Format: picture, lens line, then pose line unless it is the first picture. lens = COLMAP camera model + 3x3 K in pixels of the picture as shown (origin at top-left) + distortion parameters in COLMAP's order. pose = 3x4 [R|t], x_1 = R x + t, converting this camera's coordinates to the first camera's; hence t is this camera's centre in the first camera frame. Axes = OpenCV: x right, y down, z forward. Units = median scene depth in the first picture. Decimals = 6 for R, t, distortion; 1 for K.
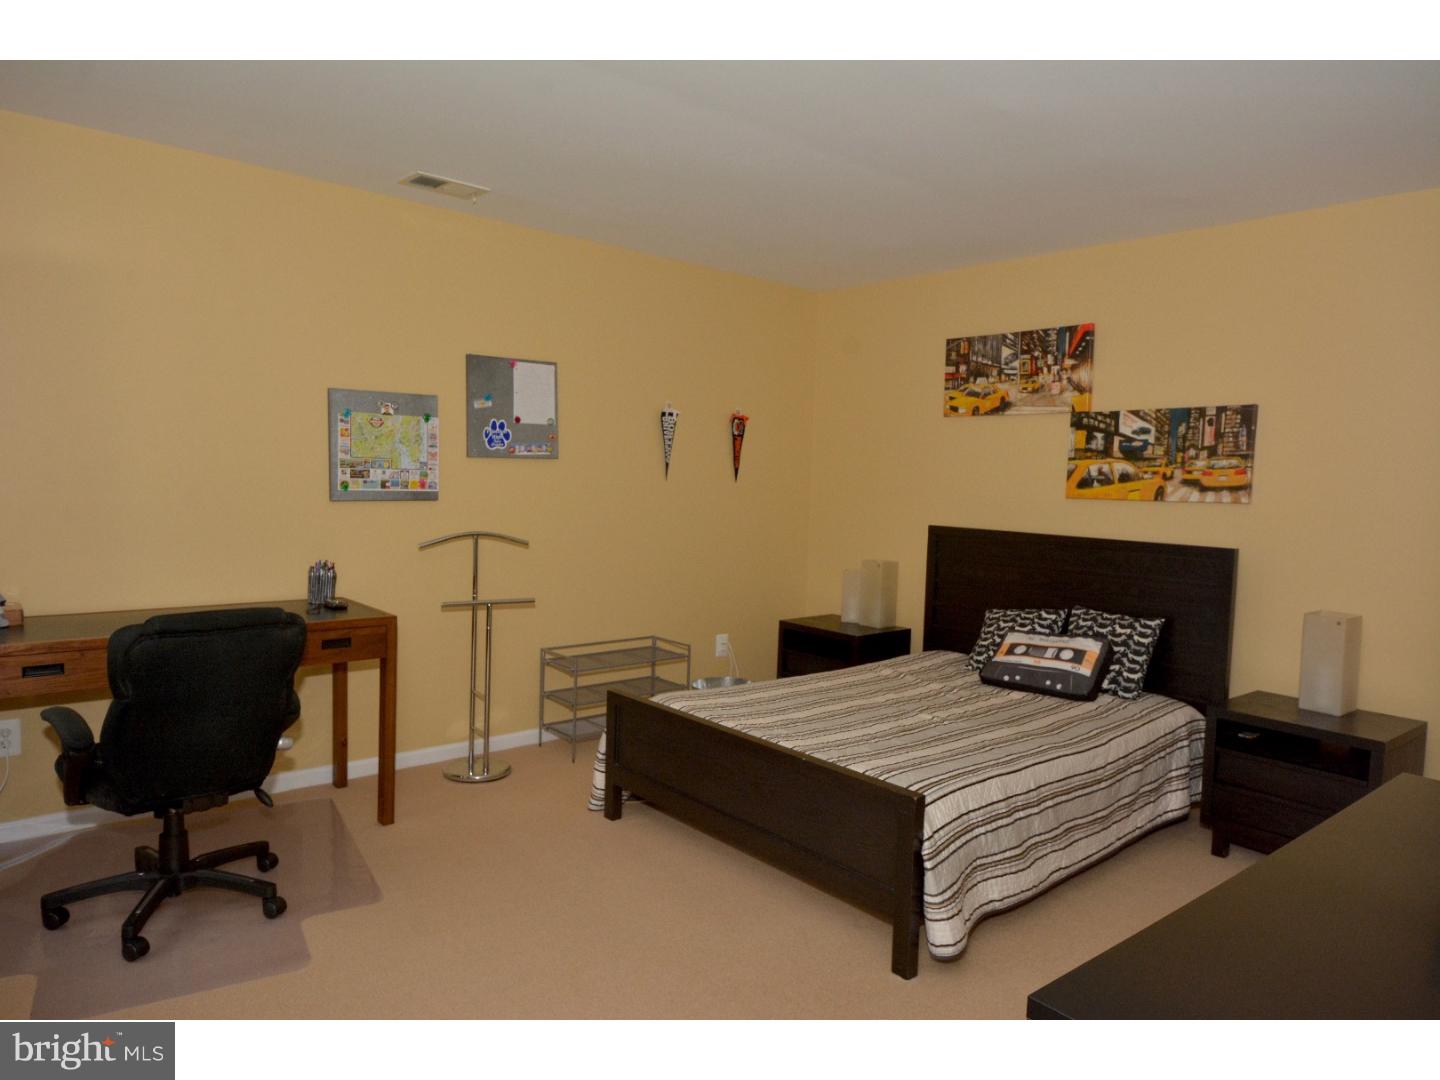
lens RADIAL K [[943.2, 0, 719.2], [0, 943.2, 537.1], [0, 0, 1]] dist [-0.009415, -0.002469]
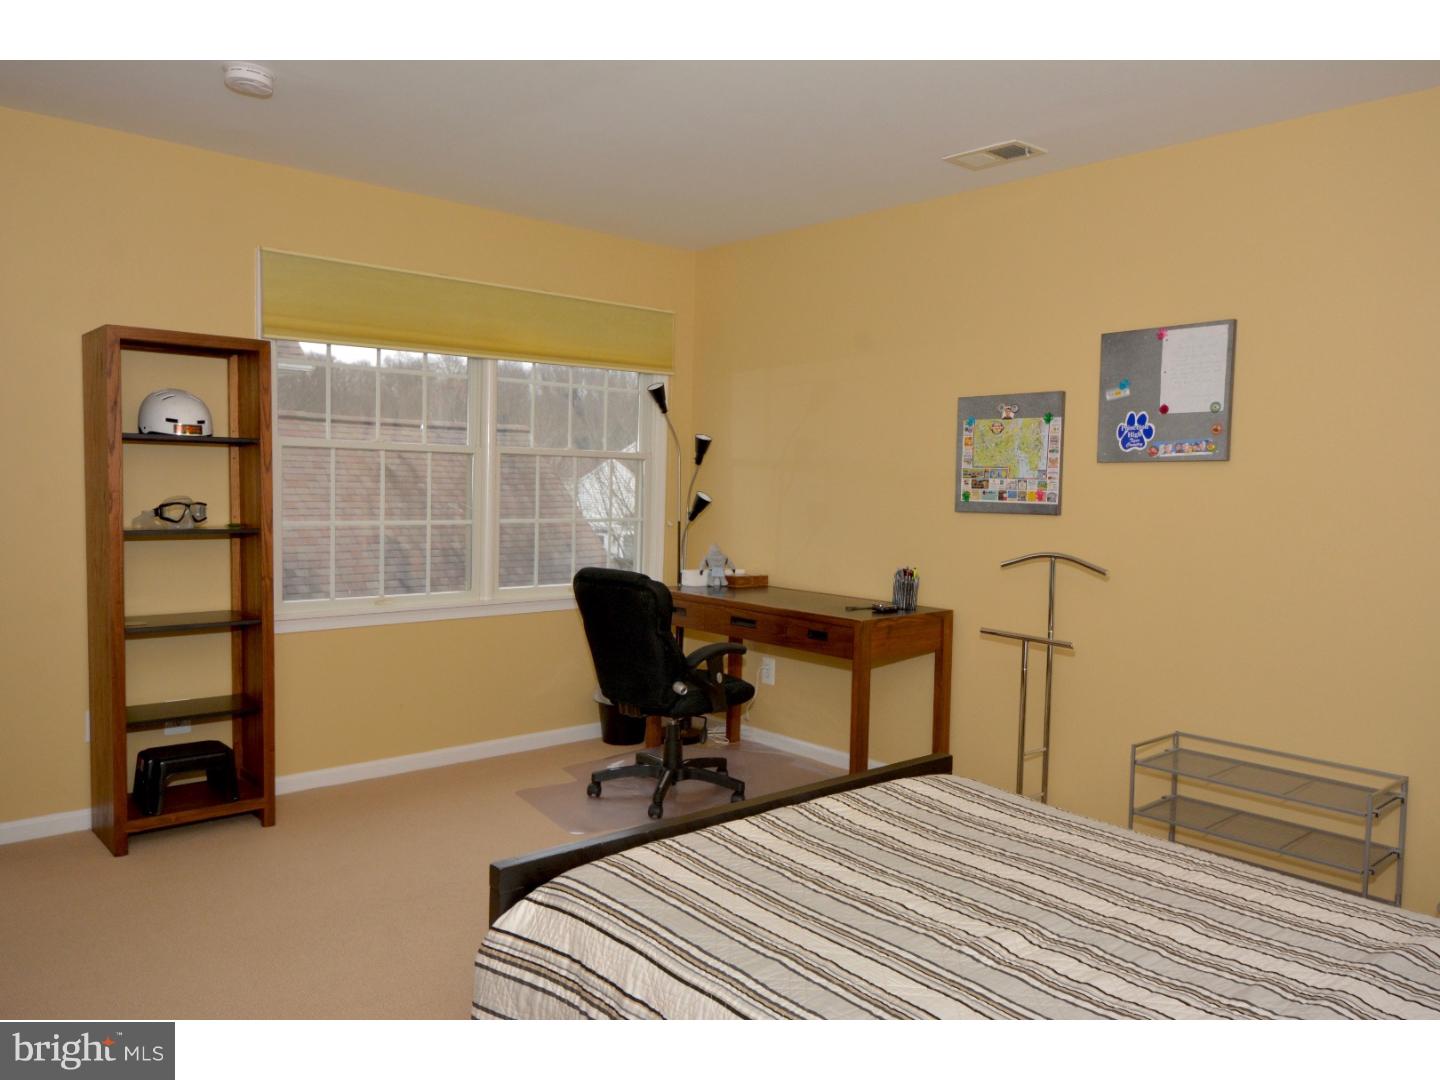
lens RADIAL K [[1033.5, 0, 719.1], [0, 1033.5, 539.7], [0, 0, 1]] dist [0.034529, 0.000279]
pose [[0.012566, 0.026279, -0.999576, 0.632570], [-0.093985, 0.995260, 0.024984, -0.012125], [0.995494, 0.093631, 0.014976, 0.698034]]
